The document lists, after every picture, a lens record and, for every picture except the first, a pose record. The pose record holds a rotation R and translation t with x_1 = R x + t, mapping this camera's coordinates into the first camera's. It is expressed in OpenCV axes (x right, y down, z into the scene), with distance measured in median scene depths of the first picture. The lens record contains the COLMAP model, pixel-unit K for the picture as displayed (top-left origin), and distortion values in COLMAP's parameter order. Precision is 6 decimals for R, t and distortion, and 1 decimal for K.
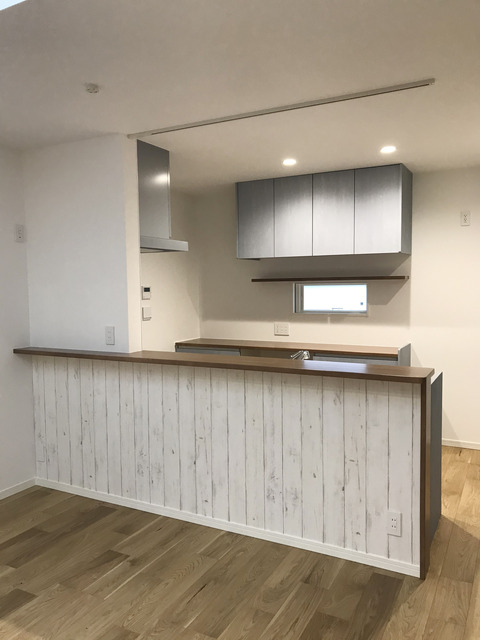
lens RADIAL K [[523.7, 0, 240.0], [0, 523.7, 319.4], [0, 0, 1]] dist [0.000523, -0.000329]
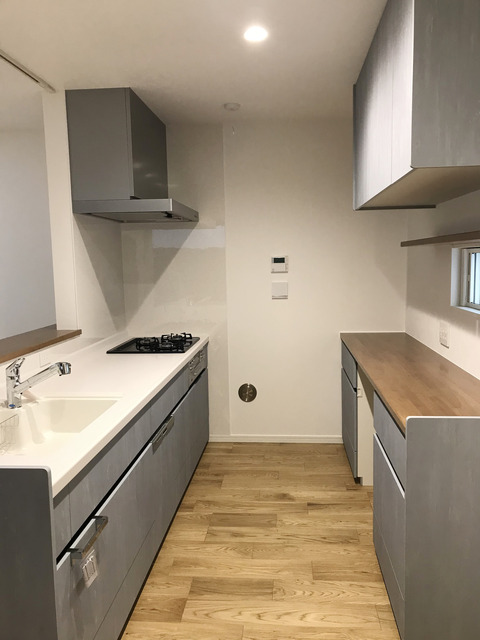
lens RADIAL K [[523.7, 0, 240.6], [0, 523.7, 319.9], [0, 0, 1]] dist [0.000523, -0.000329]
pose [[0.381649, 0.107016, -0.918091, 0.525441], [-0.045644, 0.994245, 0.096919, -0.040802], [0.923180, 0.004917, 0.384338, 0.638892]]
